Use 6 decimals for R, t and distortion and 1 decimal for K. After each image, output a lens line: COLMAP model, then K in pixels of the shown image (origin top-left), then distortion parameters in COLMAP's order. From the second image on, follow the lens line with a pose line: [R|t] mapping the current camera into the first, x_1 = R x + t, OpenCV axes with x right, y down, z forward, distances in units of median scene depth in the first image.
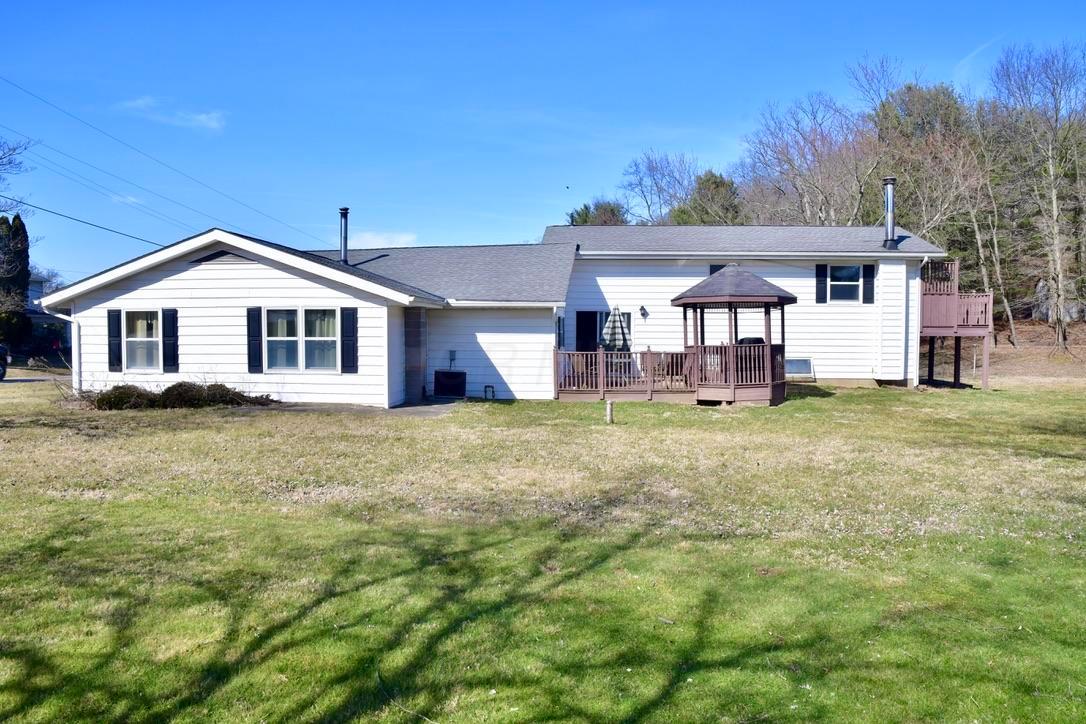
lens RADIAL K [[781.1, 0, 552.2], [0, 781.1, 367.0], [0, 0, 1]] dist [-0.109616, 0.058443]
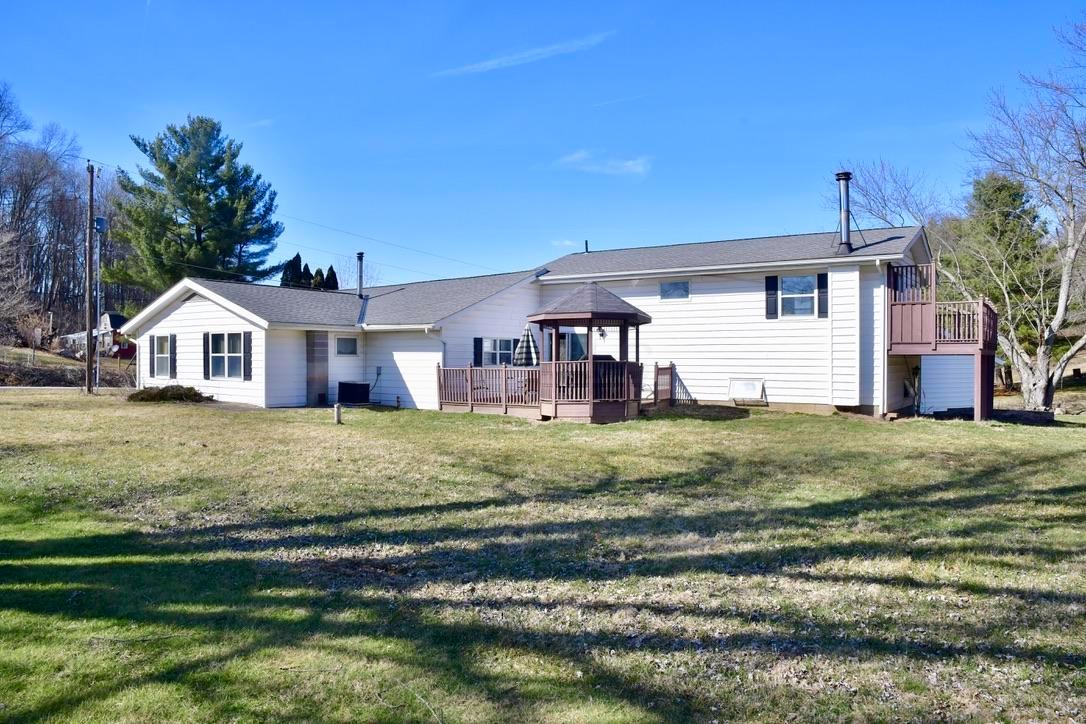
lens RADIAL K [[781.1, 0, 545.6], [0, 781.1, 358.2], [0, 0, 1]] dist [-0.109616, 0.058443]
pose [[0.856645, -0.000626, -0.515906, 0.744258], [-0.025196, 0.998755, -0.043050, 0.011601], [0.515290, 0.049877, 0.855563, 0.108549]]
